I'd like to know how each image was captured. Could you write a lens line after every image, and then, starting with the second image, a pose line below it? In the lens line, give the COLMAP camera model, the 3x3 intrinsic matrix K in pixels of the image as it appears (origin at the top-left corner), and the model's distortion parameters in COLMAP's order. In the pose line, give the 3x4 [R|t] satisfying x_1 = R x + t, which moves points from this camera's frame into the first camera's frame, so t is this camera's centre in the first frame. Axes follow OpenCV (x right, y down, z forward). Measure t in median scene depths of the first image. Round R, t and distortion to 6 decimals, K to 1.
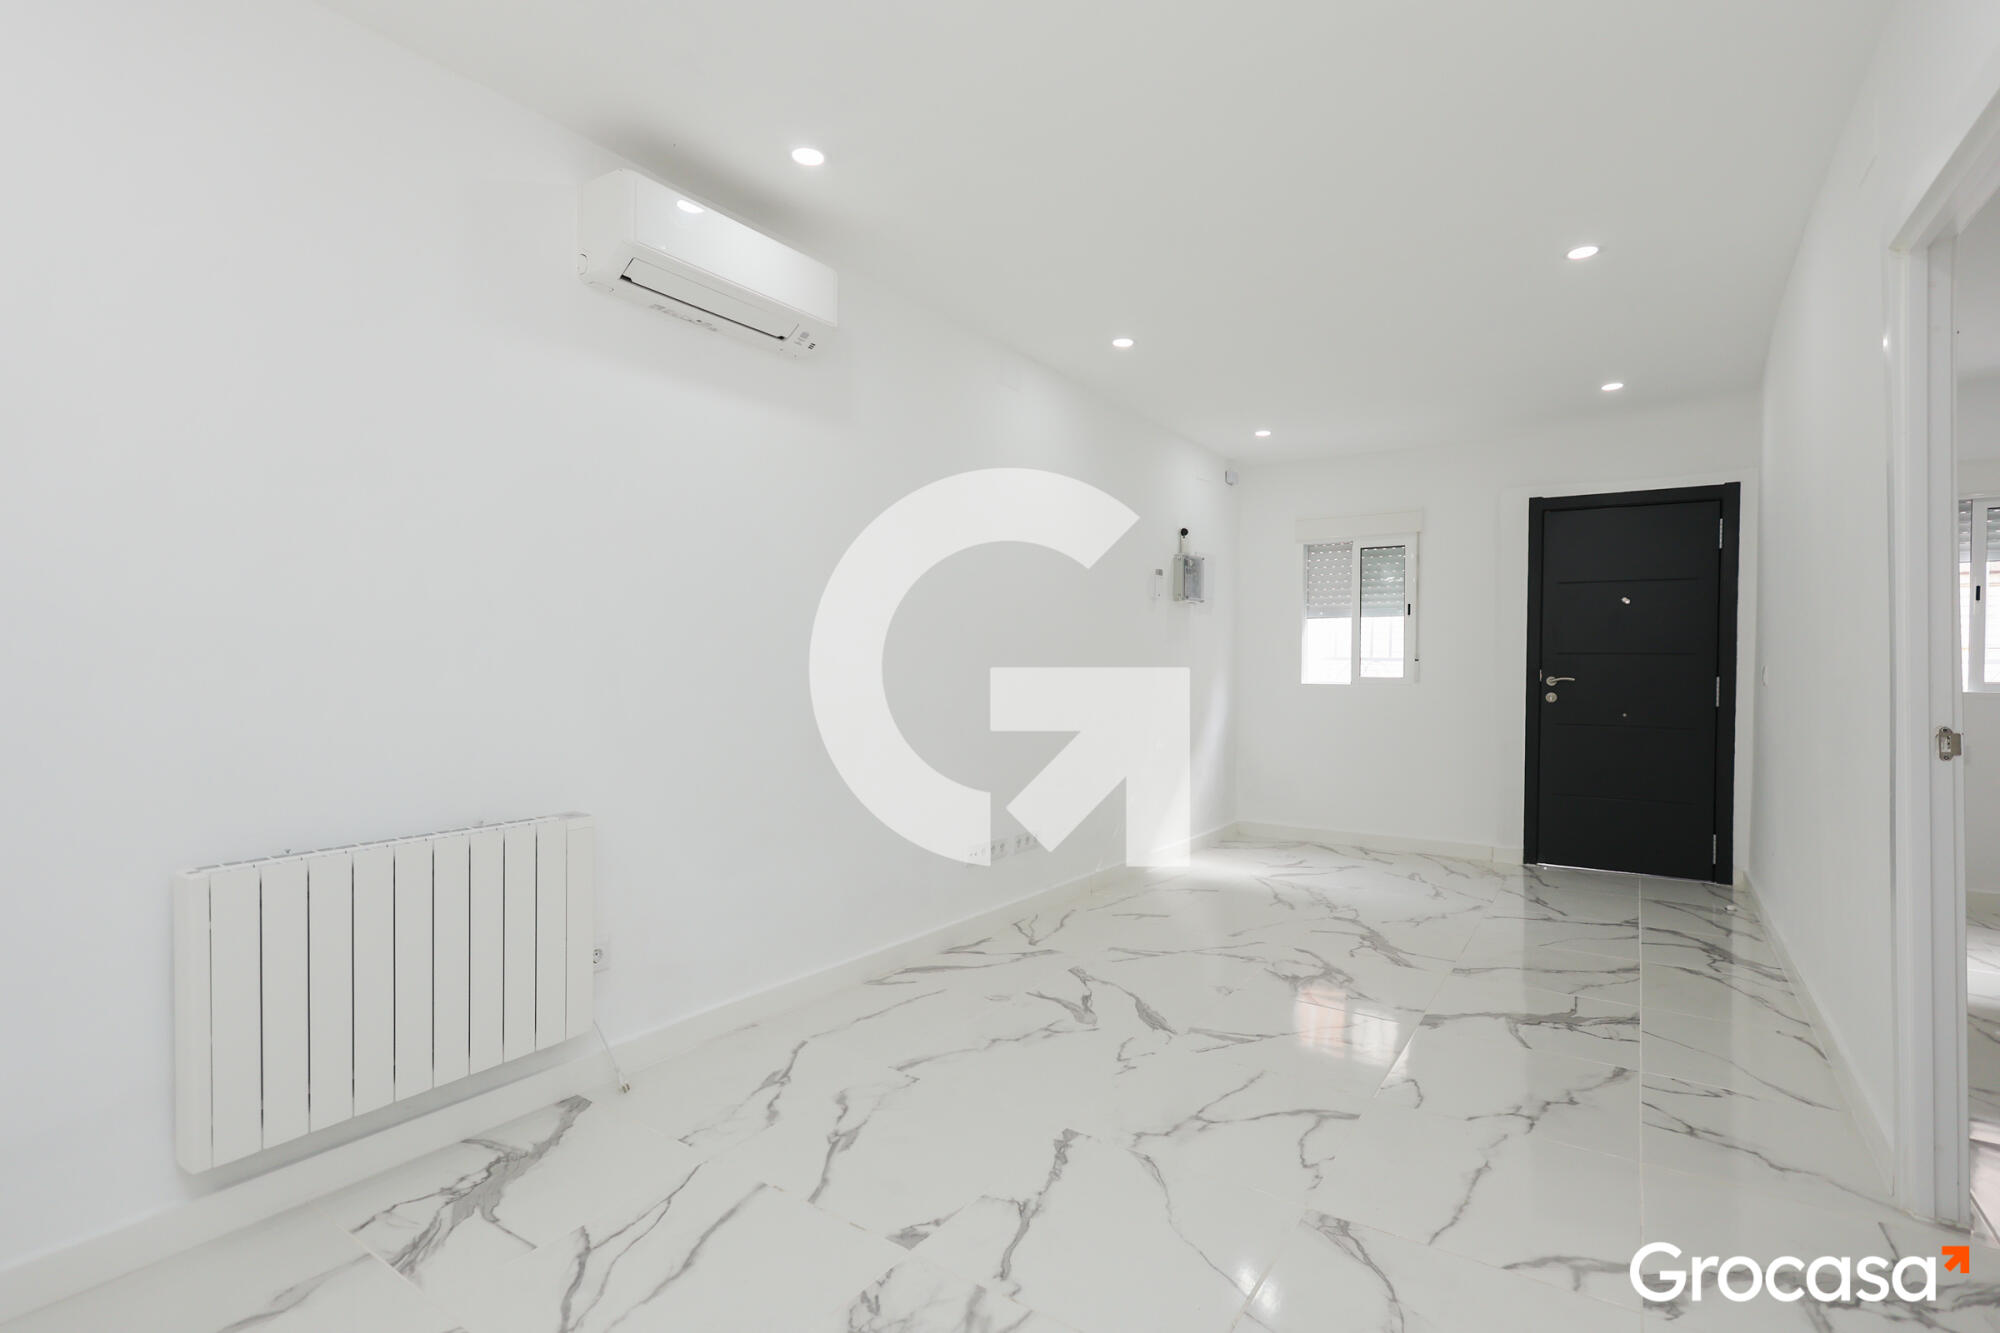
lens RADIAL K [[948.8, 0, 992.2], [0, 948.8, 667.0], [0, 0, 1]] dist [-0.002744, 0.001495]
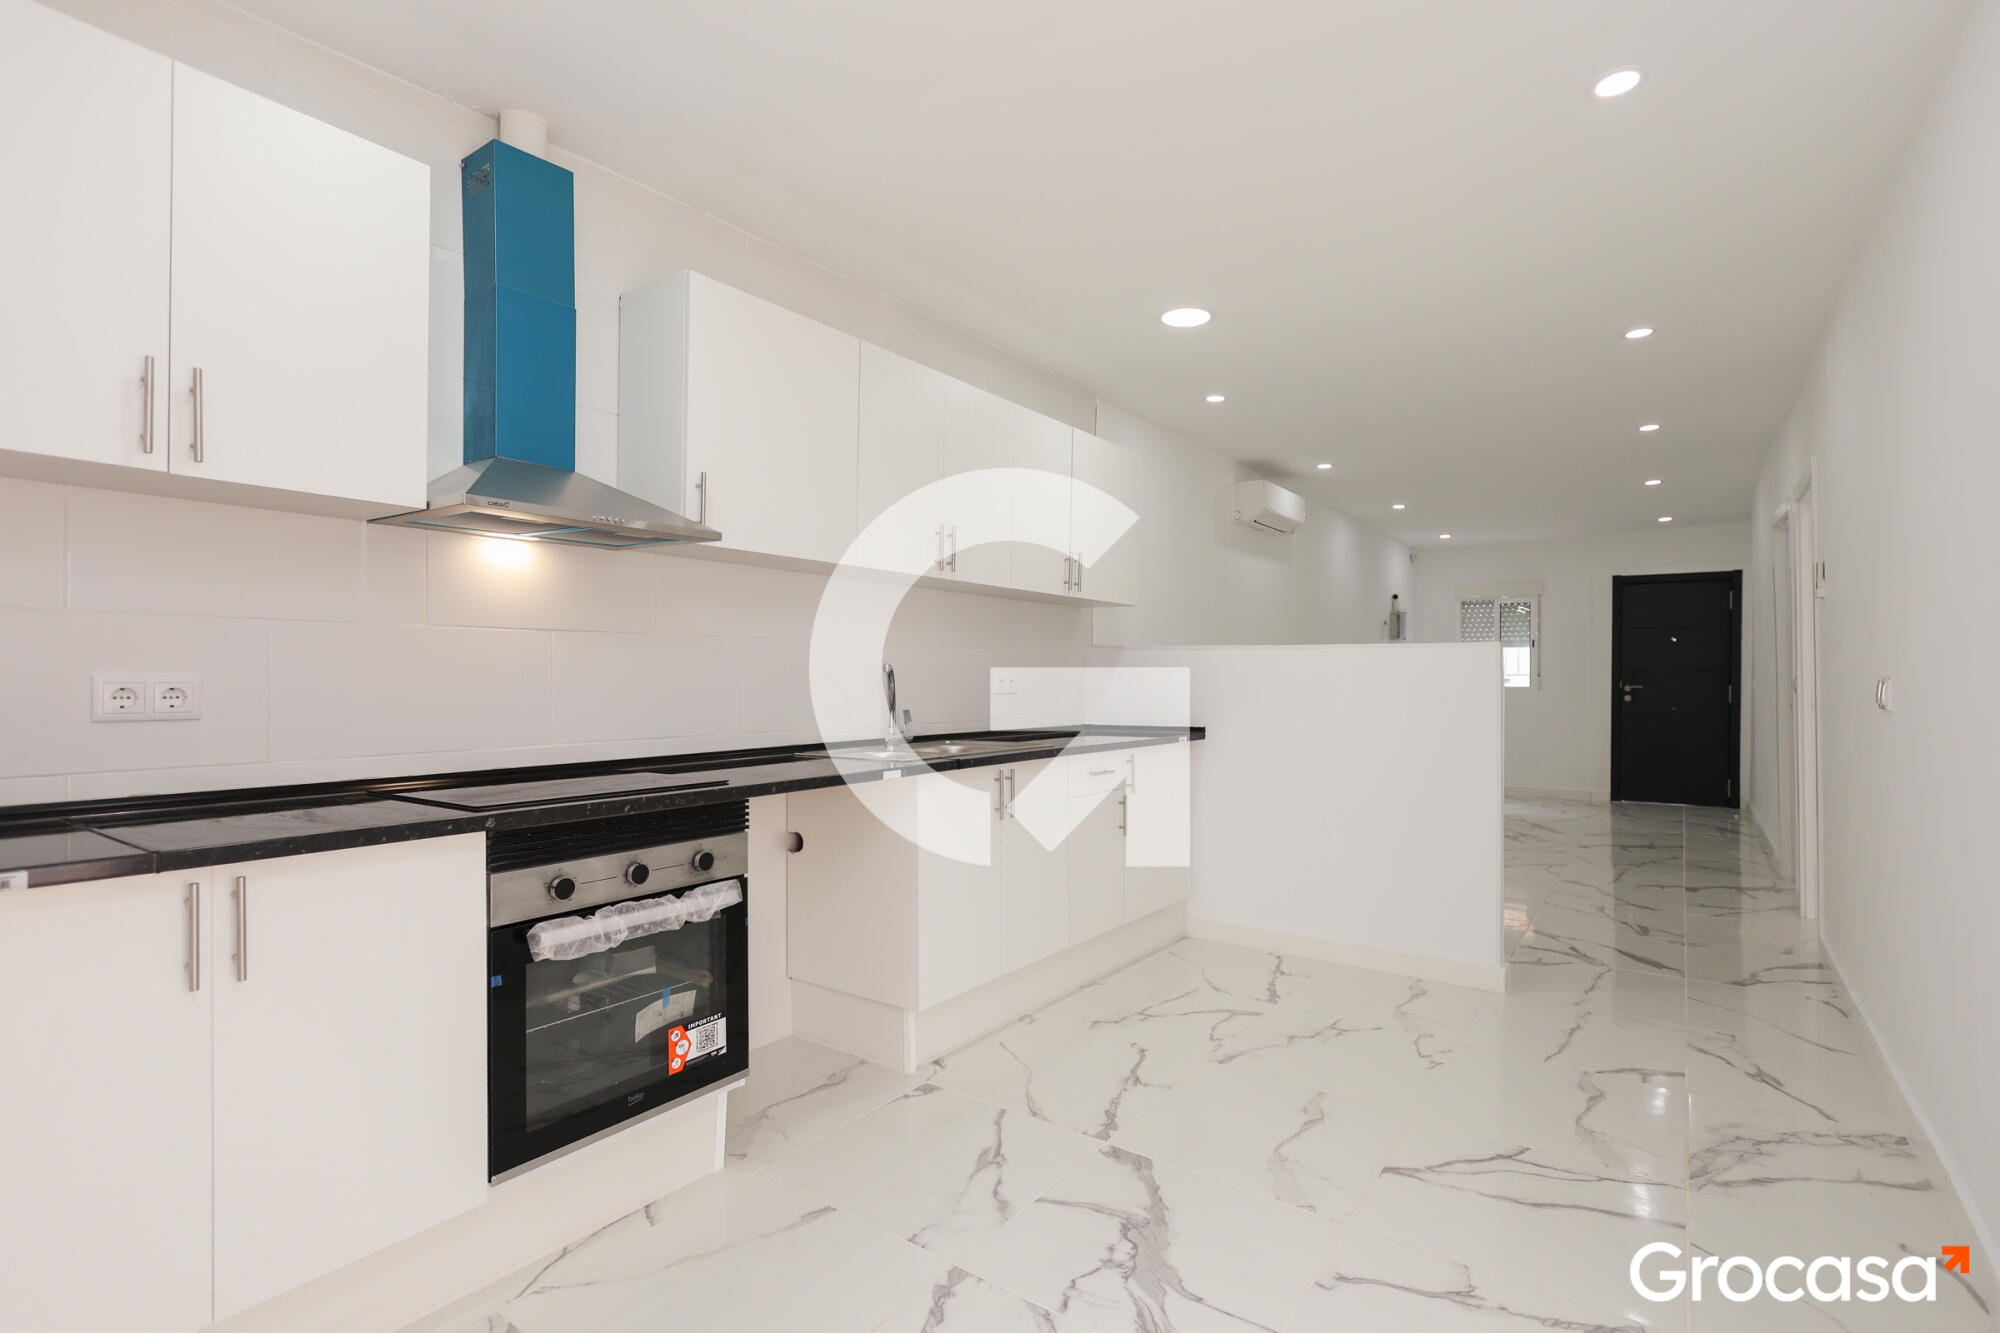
lens RADIAL K [[948.8, 0, 1009.2], [0, 948.8, 680.4], [0, 0, 1]] dist [-0.002744, 0.001495]
pose [[0.999765, -0.004376, -0.021244, -0.373718], [0.004257, 0.999975, -0.005645, 0.005225], [0.021268, 0.005553, 0.999758, -0.555321]]
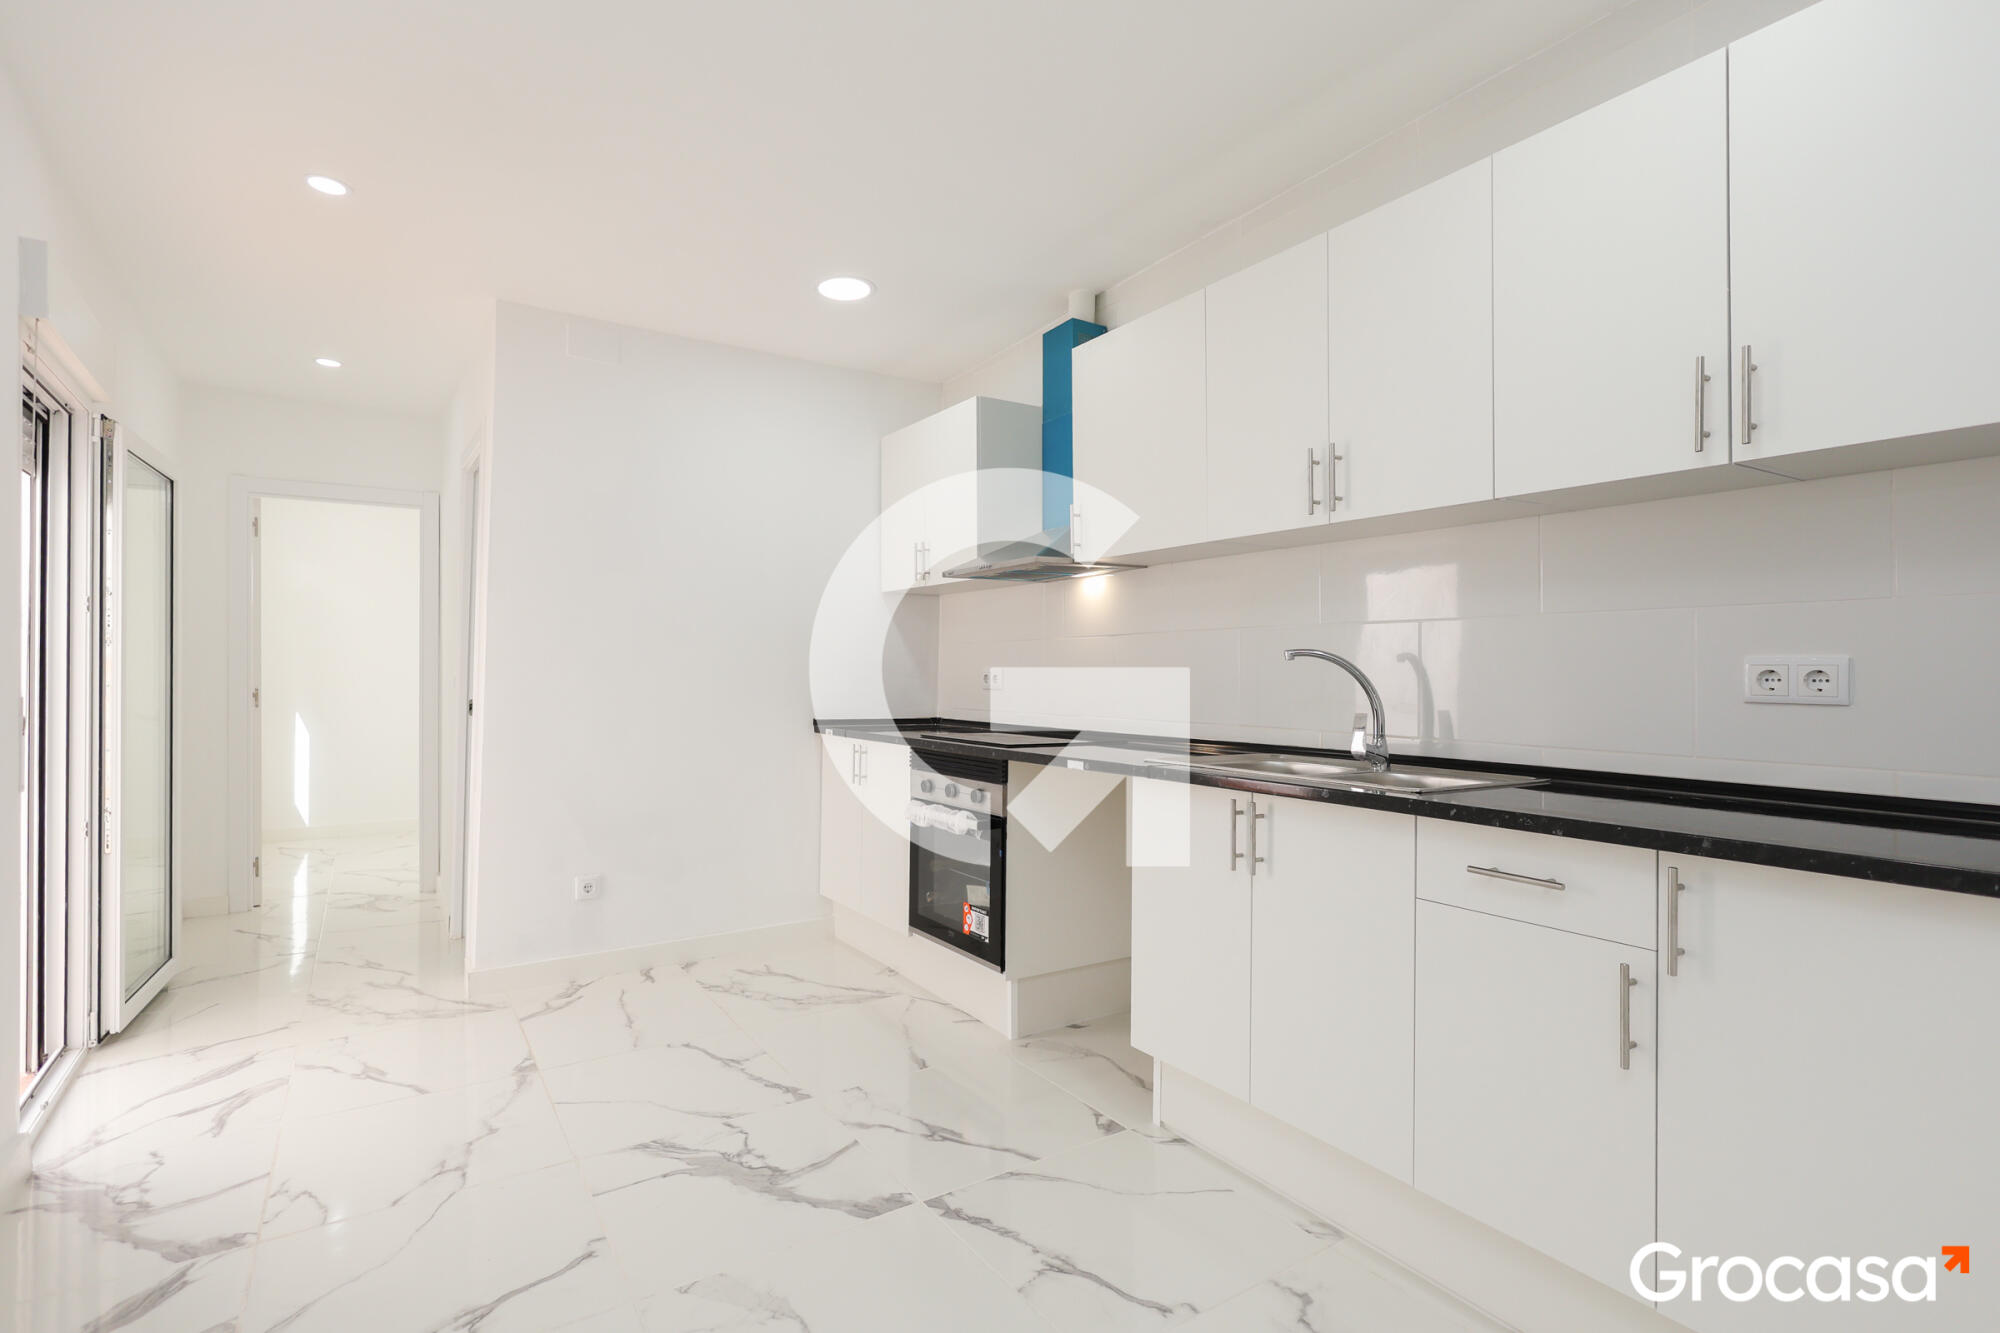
lens RADIAL K [[948.8, 0, 999.5], [0, 948.8, 673.9], [0, 0, 1]] dist [-0.002744, 0.001495]
pose [[-0.393723, -0.003023, -0.919224, 1.936872], [0.005371, 0.999970, -0.005589, 0.019087], [0.919213, -0.007138, -0.393695, 3.297105]]
